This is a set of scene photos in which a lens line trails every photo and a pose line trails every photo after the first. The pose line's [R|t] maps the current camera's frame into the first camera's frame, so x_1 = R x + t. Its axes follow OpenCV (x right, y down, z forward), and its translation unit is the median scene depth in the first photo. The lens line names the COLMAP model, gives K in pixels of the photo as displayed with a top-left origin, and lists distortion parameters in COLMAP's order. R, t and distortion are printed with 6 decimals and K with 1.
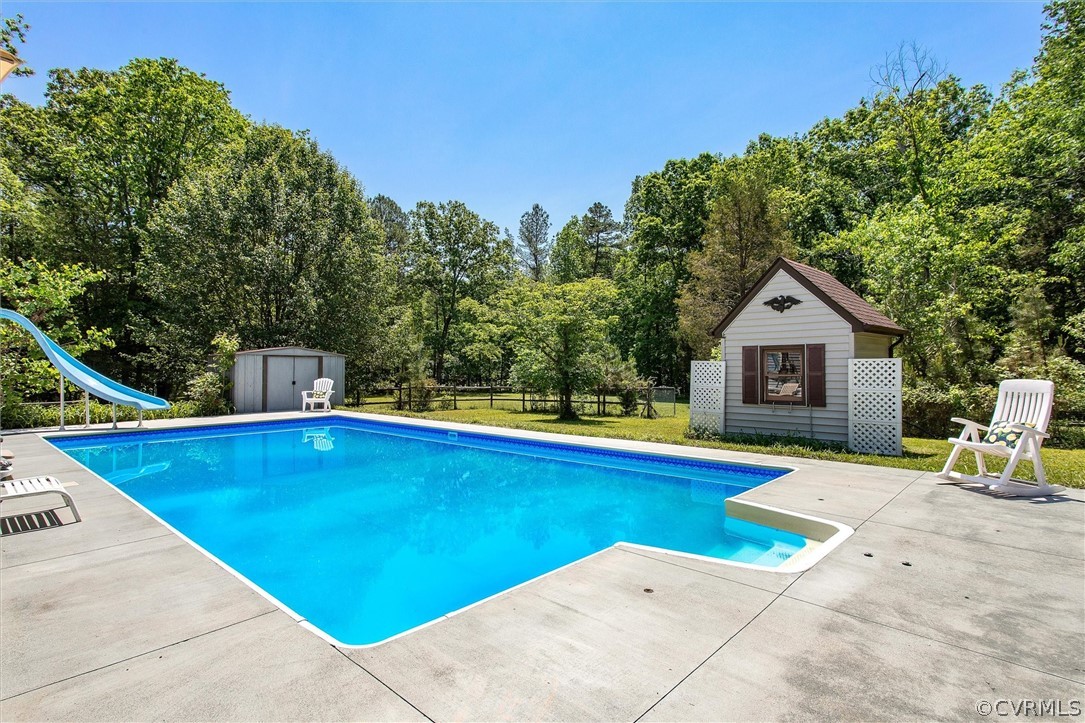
lens RADIAL K [[553.2, 0, 552.1], [0, 553.2, 358.3], [0, 0, 1]] dist [0.003882, 0.001628]
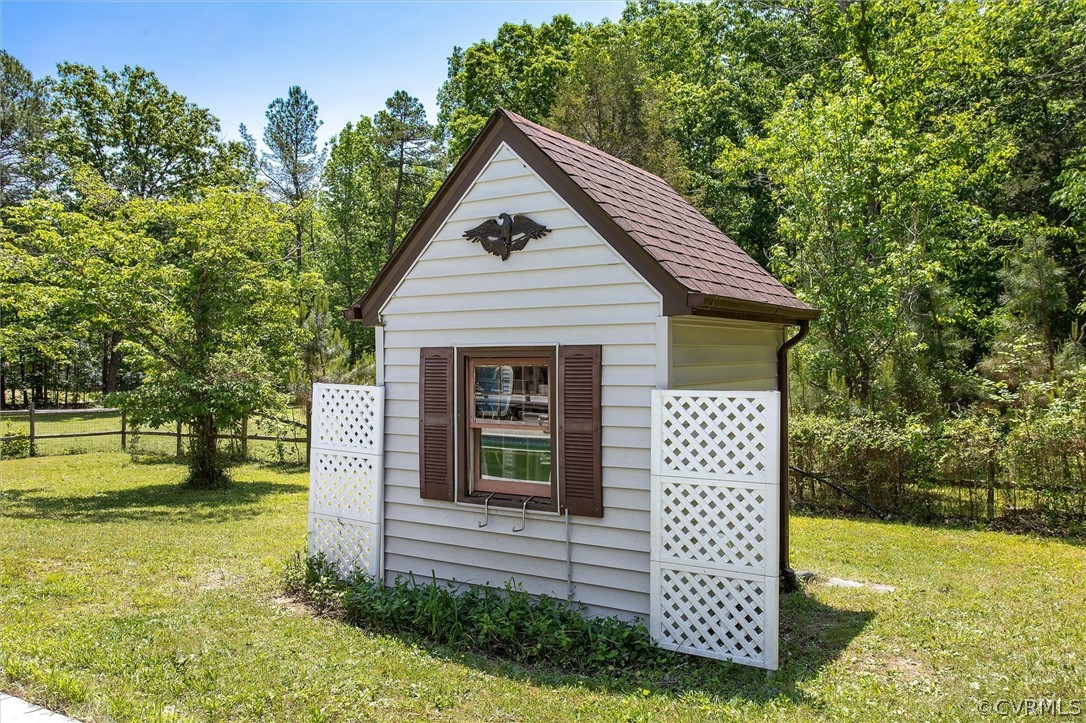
lens RADIAL K [[859.4, 0, 538.3], [0, 859.4, 361.6], [0, 0, 1]] dist [0.018949, 0.009722]
pose [[0.976913, -0.001260, 0.213633, 0.112317], [-0.002719, 0.999828, 0.018331, -0.008863], [-0.213619, -0.018489, 0.976742, 0.153780]]
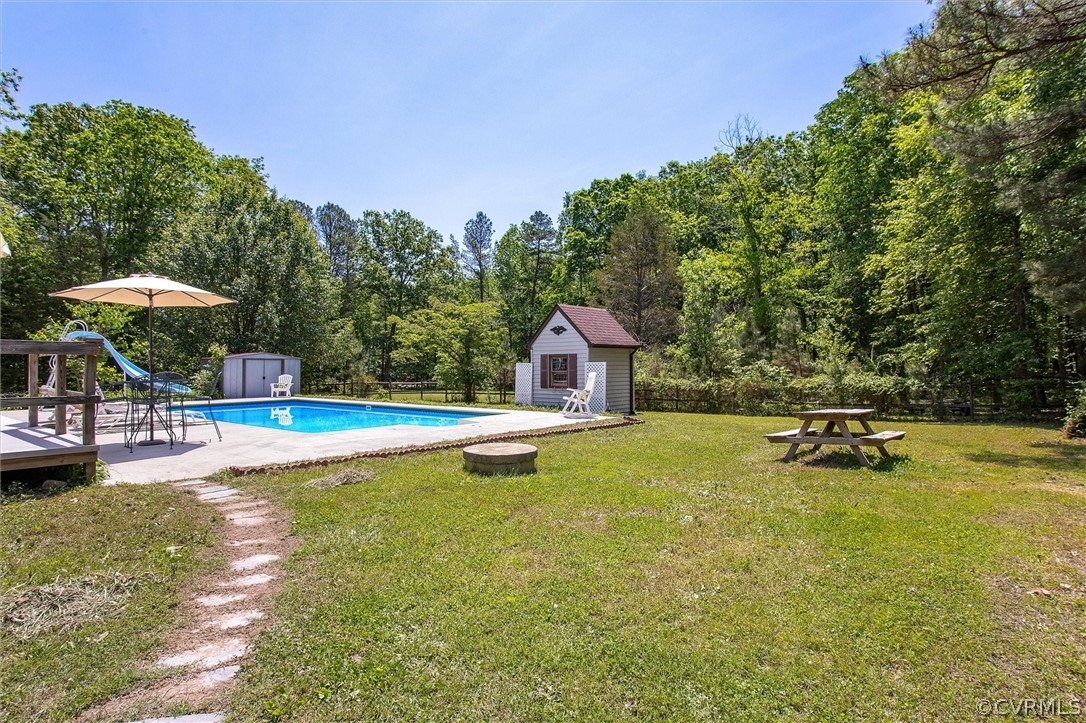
lens RADIAL K [[553.7, 0, 538.5], [0, 553.7, 365.8], [0, 0, 1]] dist [0.003882, 0.001628]
pose [[0.998383, -0.000860, 0.056834, 0.090835], [-0.000042, 0.999874, 0.015861, -0.005224], [-0.056841, -0.015838, 0.998258, -0.268718]]
